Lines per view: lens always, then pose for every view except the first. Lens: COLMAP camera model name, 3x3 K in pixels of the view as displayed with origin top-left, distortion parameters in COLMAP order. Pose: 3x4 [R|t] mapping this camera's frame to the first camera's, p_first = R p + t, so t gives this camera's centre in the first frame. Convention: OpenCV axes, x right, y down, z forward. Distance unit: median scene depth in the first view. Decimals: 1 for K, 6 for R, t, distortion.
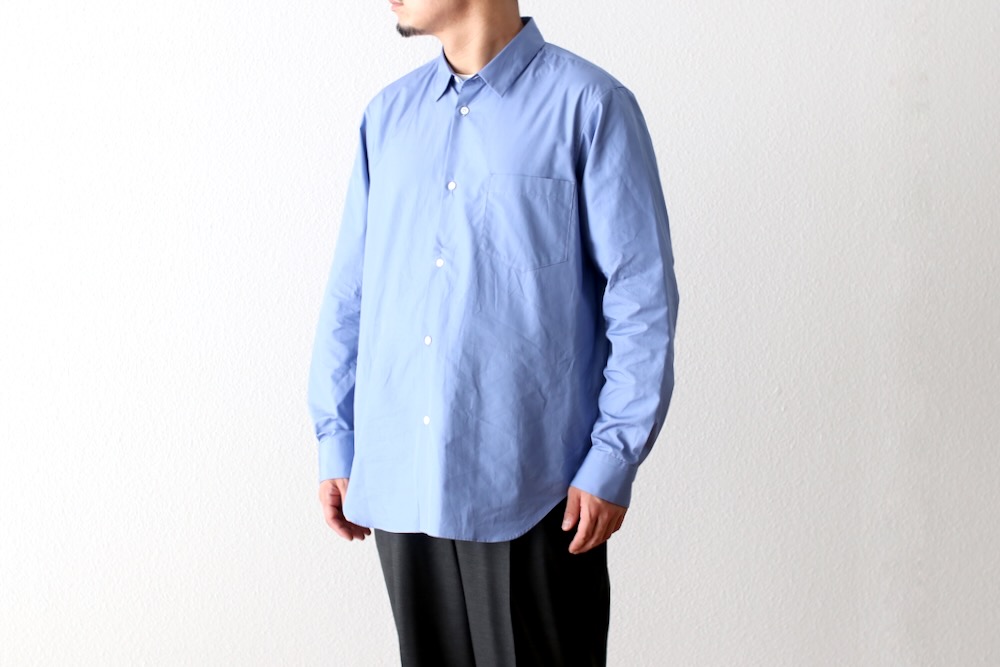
lens RADIAL K [[2287.5, 0, 466.4], [0, 2287.5, 300.1], [0, 0, 1]] dist [-0.133842, 0.000000]
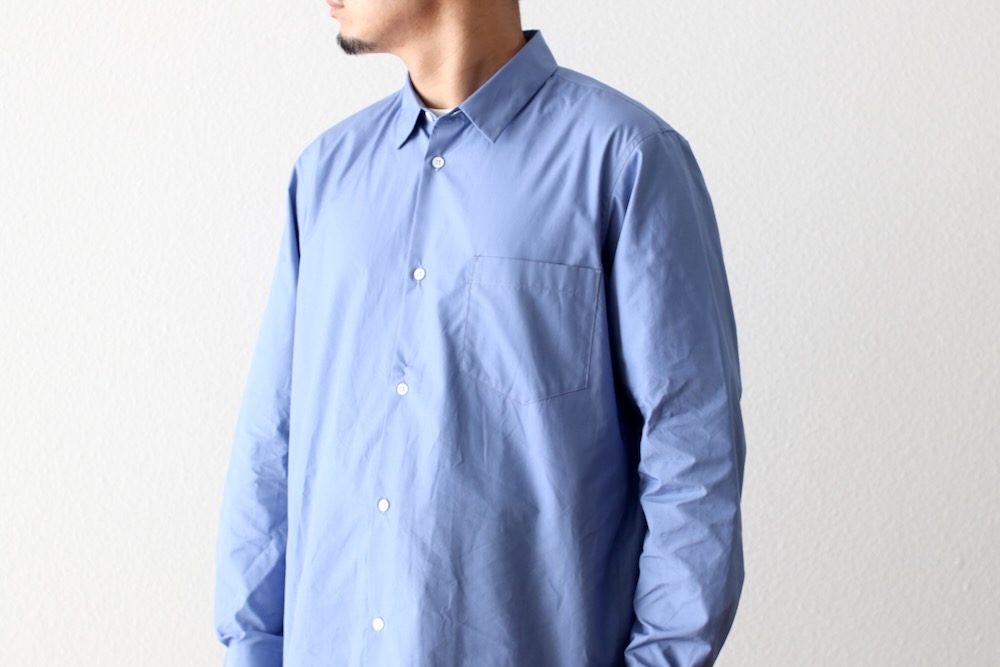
lens RADIAL K [[2287.5, 0, 512.2], [0, 2287.5, 347.2], [0, 0, 1]] dist [-0.133842, 0.000000]
pose [[0.993106, 0.014313, -0.116343, 0.098514], [-0.016574, 0.999692, -0.018483, -0.016467], [0.116043, 0.020283, 0.993037, 0.331062]]
